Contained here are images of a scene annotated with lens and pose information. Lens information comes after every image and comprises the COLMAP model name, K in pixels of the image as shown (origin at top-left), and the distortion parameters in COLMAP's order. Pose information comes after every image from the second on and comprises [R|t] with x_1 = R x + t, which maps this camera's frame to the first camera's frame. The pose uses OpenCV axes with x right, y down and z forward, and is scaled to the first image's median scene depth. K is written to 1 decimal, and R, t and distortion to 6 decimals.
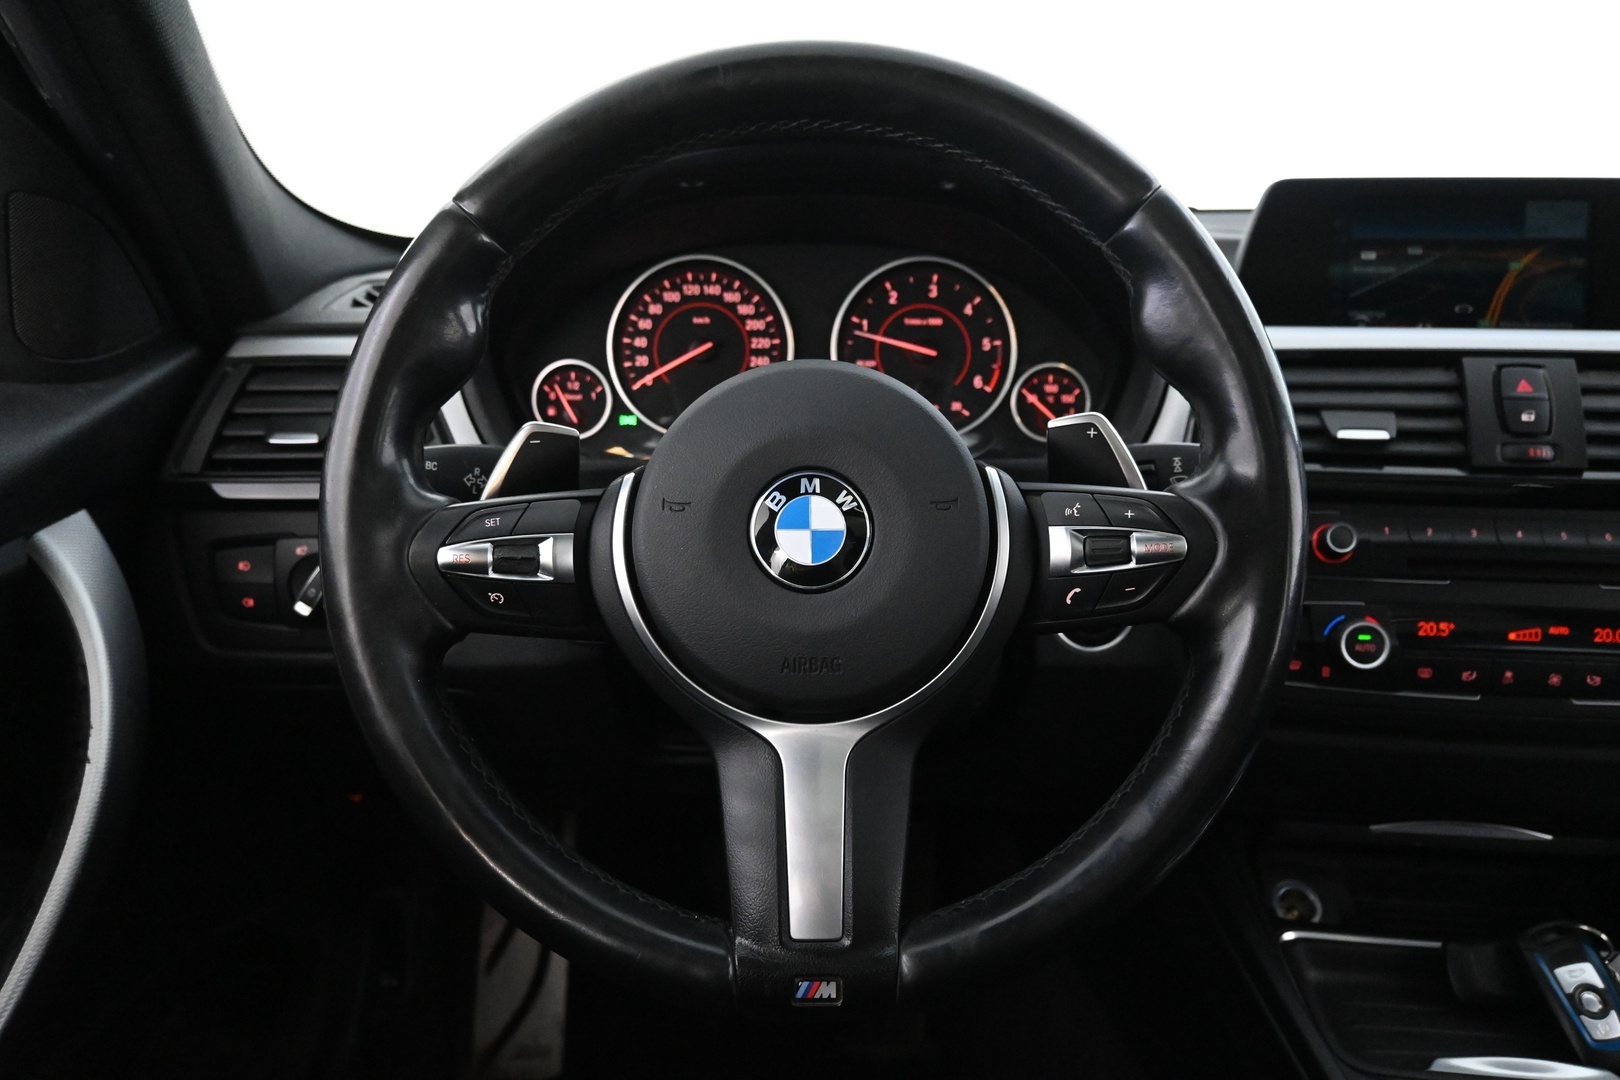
lens RADIAL K [[1228.3, 0, 810.0], [0, 1228.3, 540.0], [0, 0, 1]] dist [0.002292, -0.006262]
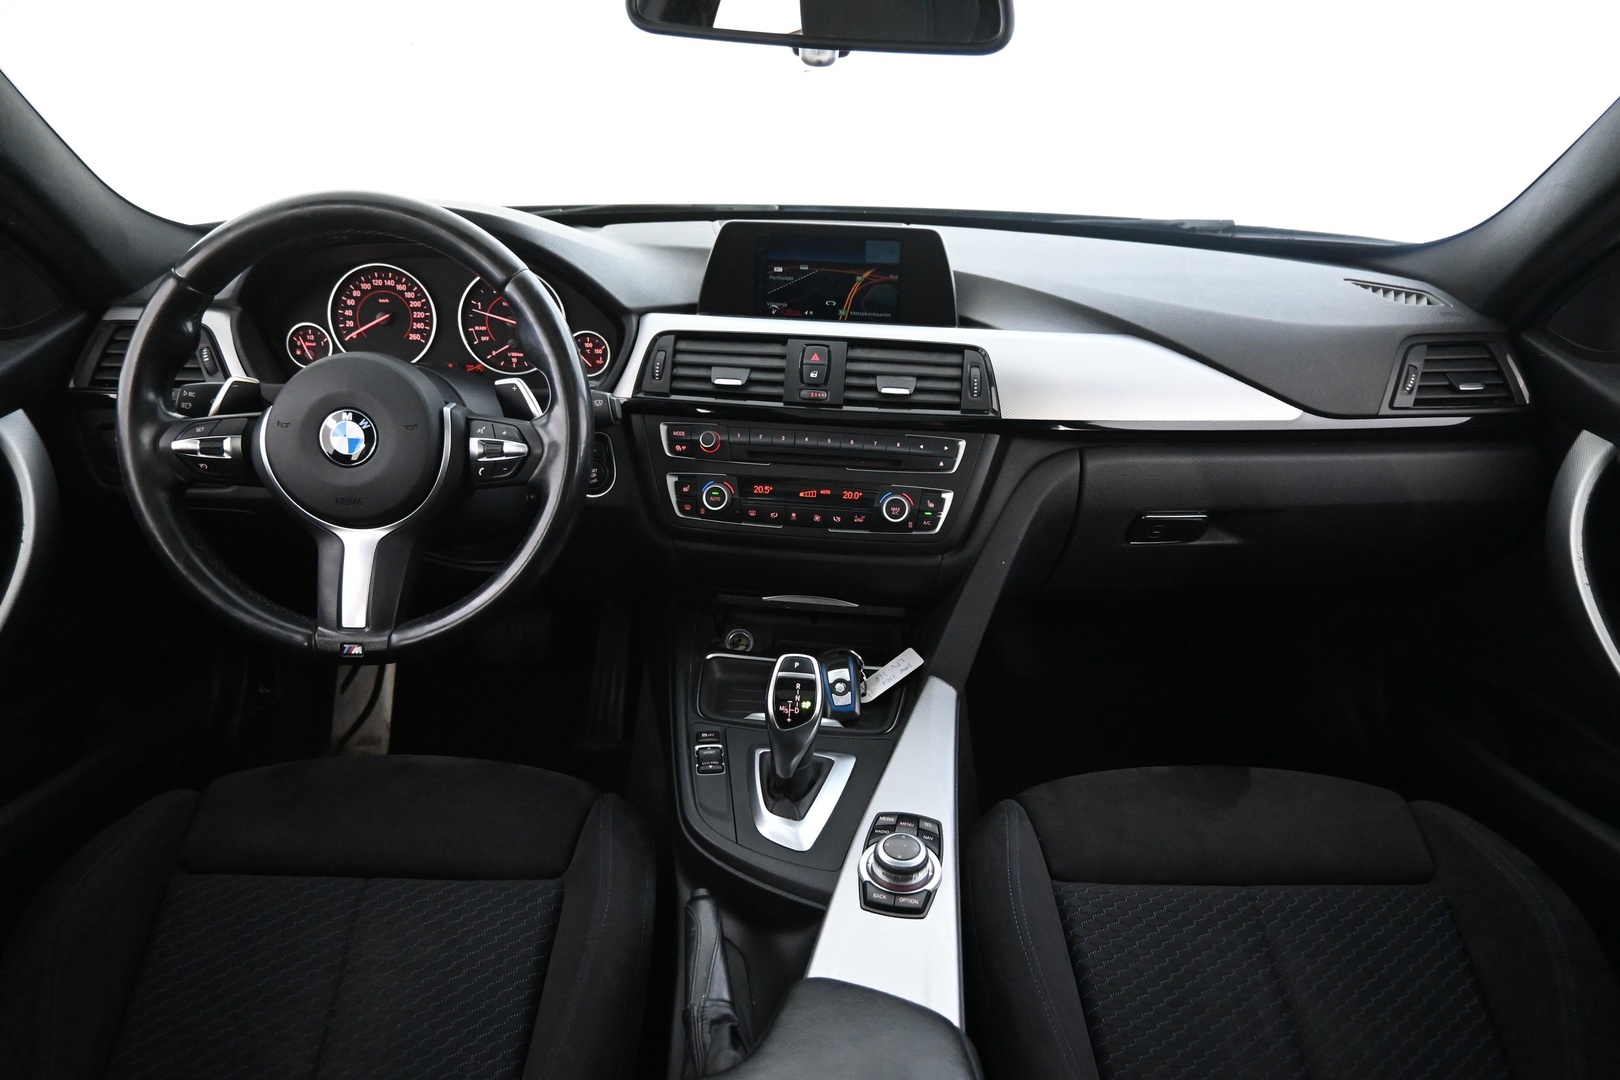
lens RADIAL K [[1111.1, 0, 810.0], [0, 1111.1, 540.0], [0, 0, 1]] dist [0.002485, 0.002732]
pose [[0.999741, 0.022497, 0.003302, 0.523641], [-0.022737, 0.990364, 0.136613, -0.074762], [-0.000197, -0.136653, 0.990619, -0.603987]]
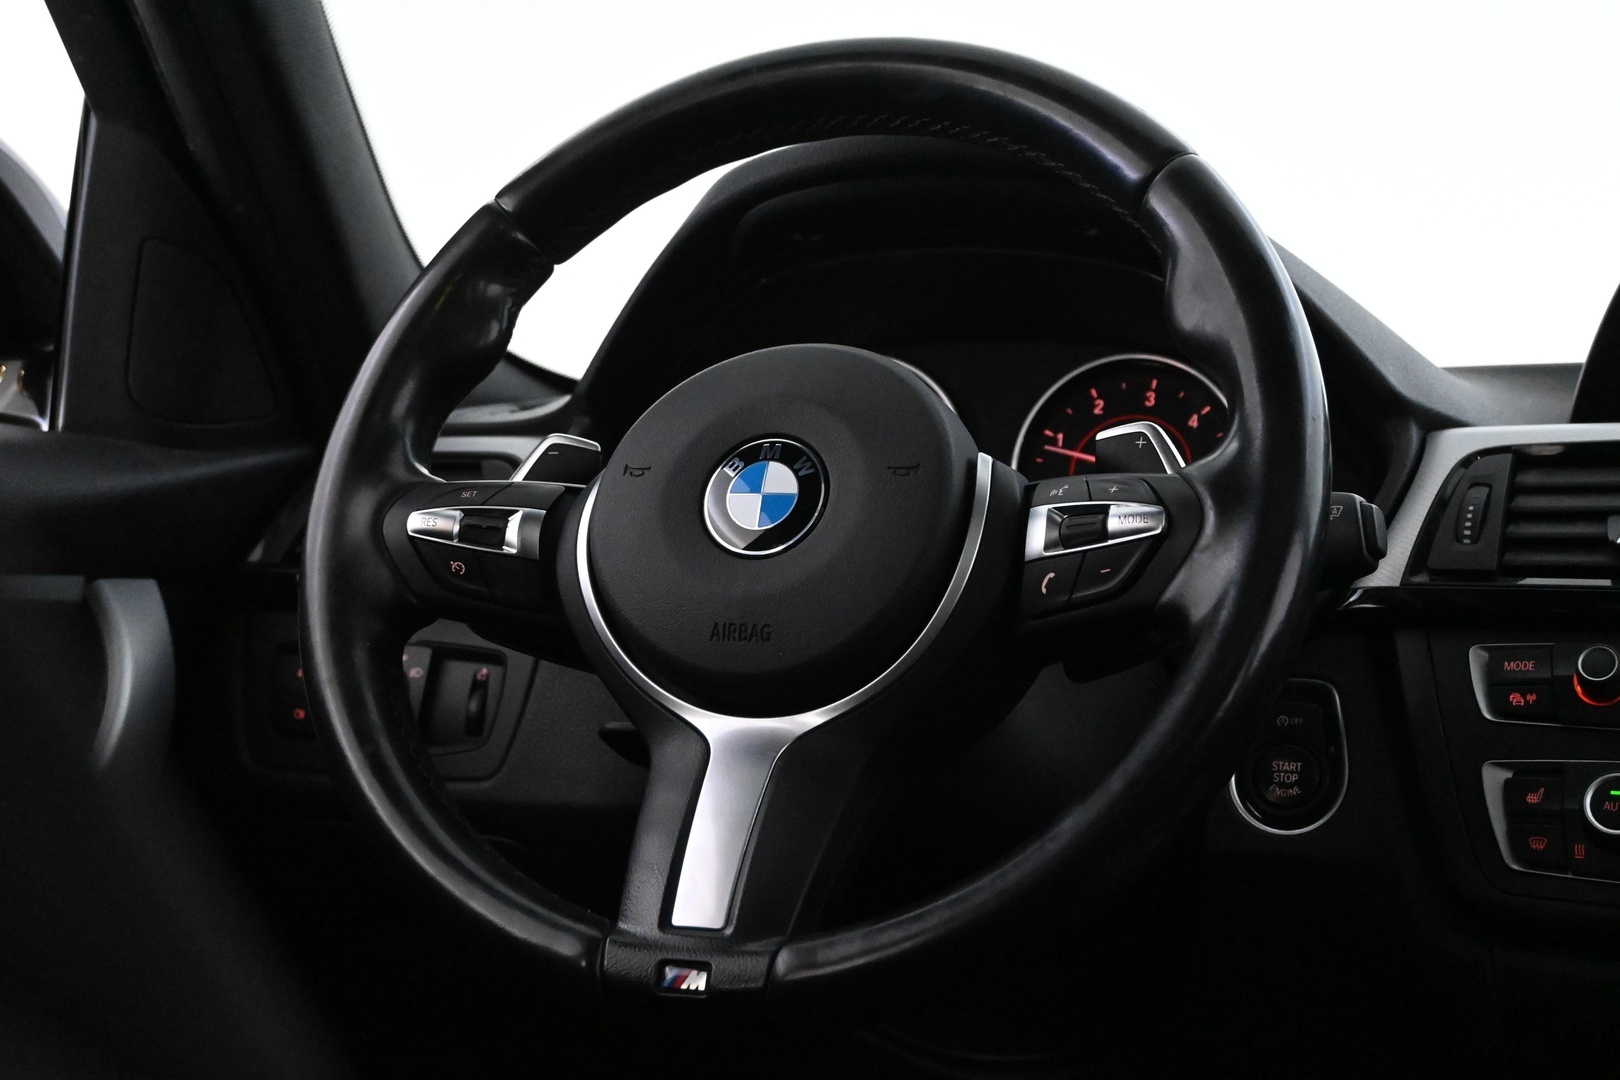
lens RADIAL K [[2327.5, 0, 810.0], [0, 2327.5, 540.0], [0, 0, 1]] dist [0.000164, 0.088357]
pose [[0.933374, 0.016598, -0.358522, 0.439109], [-0.133541, 0.943270, -0.303989, 0.365721], [0.333137, 0.331613, 0.882640, -0.346934]]
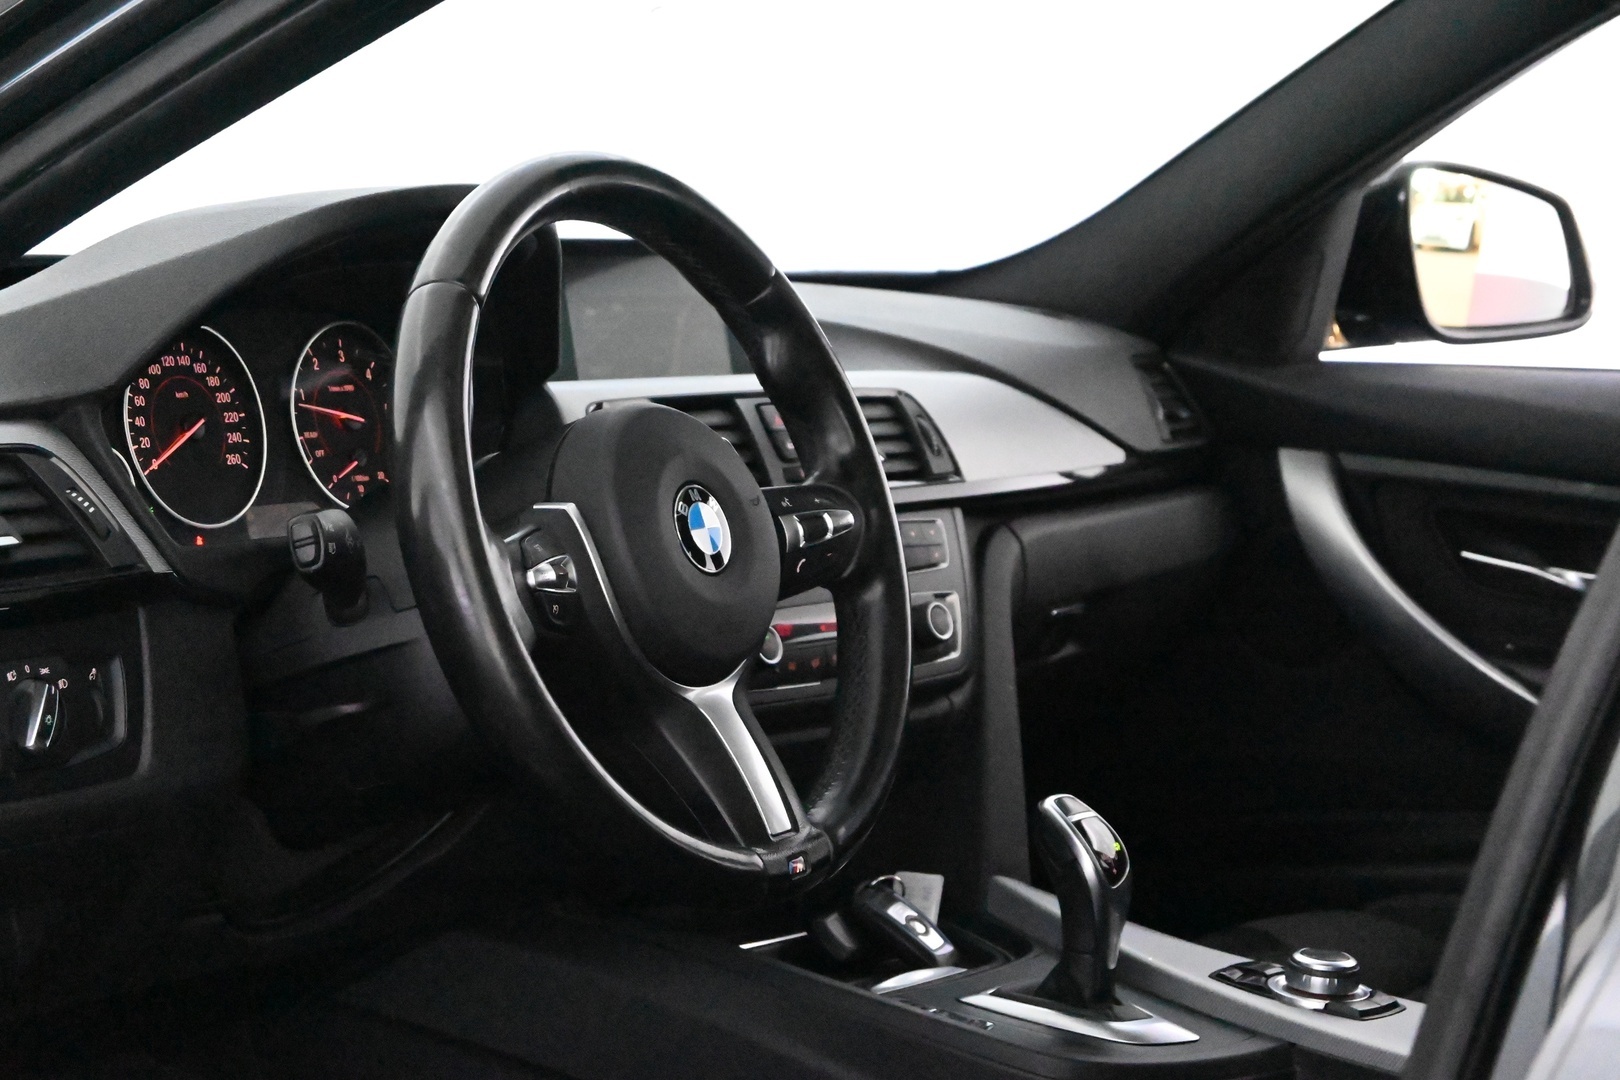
lens RADIAL K [[3349.3, 0, 810.0], [0, 3349.3, 540.0], [0, 0, 1]] dist [-0.066680, -0.184764]
pose [[0.519754, -0.067801, 0.851621, -1.935937], [0.205517, 0.977495, -0.047607, 0.130922], [-0.829228, 0.199767, 0.521991, -0.607651]]
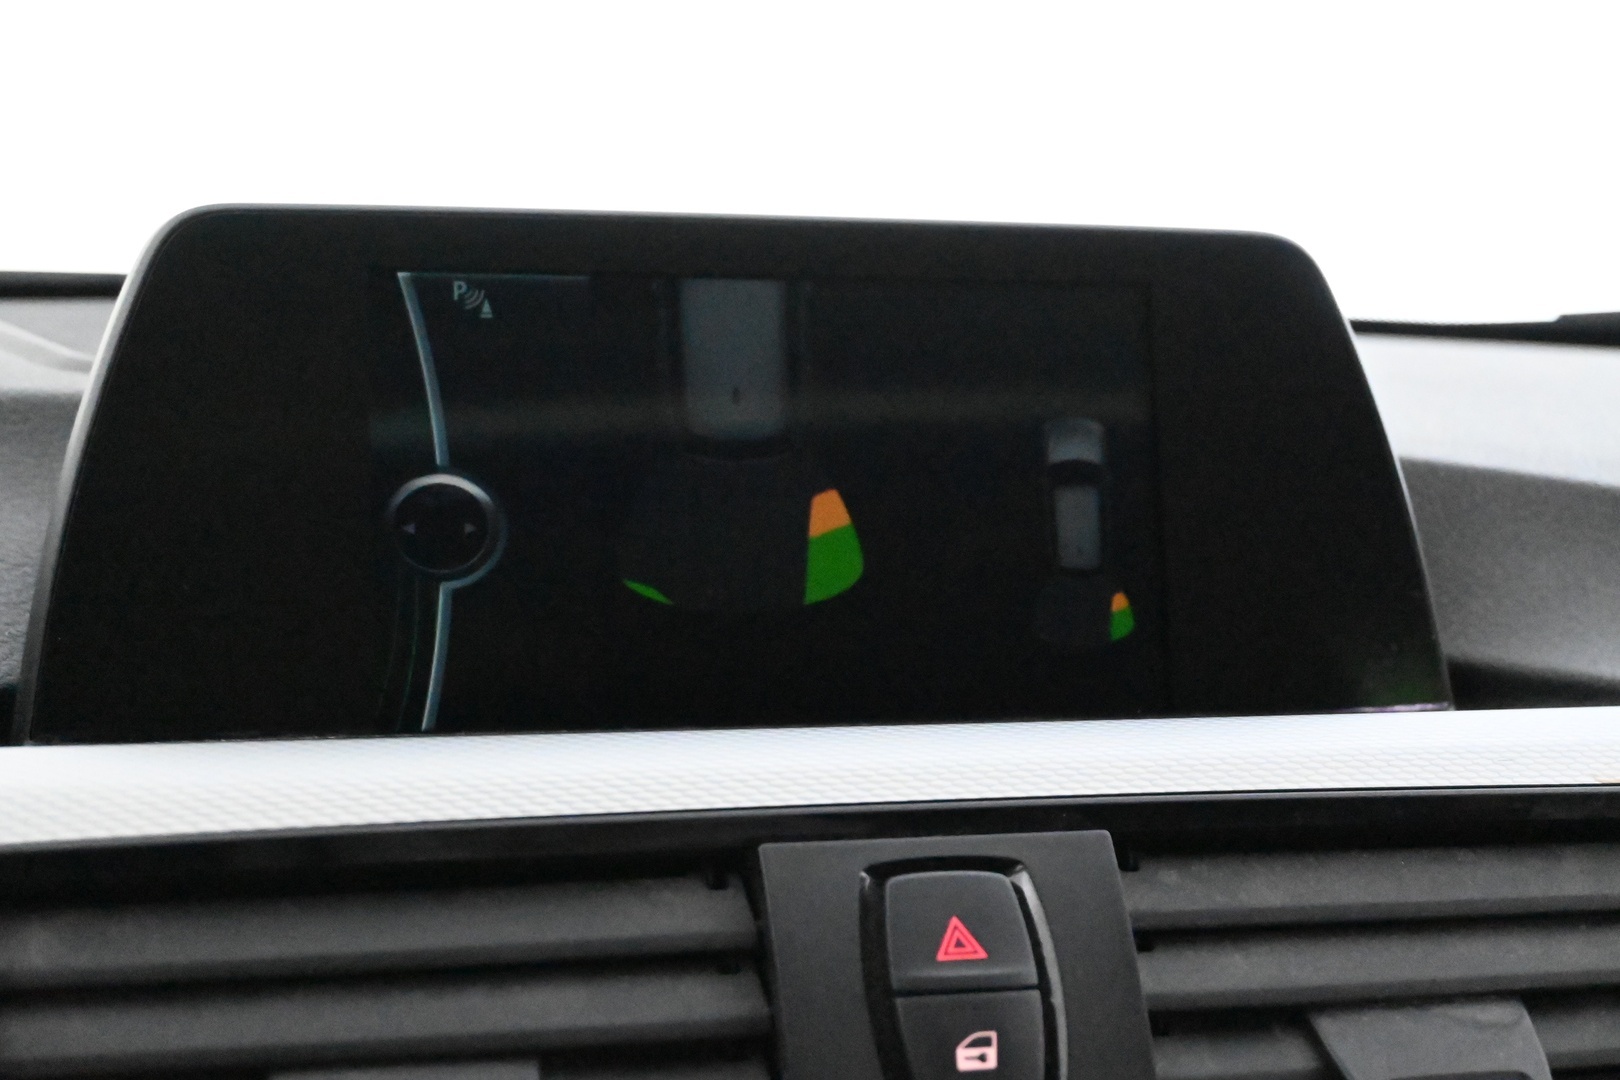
lens RADIAL K [[2705.8, 0, 816.0], [0, 2705.8, 488.4], [0, 0, 1]] dist [-0.020451, 0.153534]
pose [[0.924452, -0.011146, 0.381136, 0.286467], [0.077757, 0.984079, -0.159823, -0.119348], [-0.373286, 0.177385, 0.910600, 0.387436]]
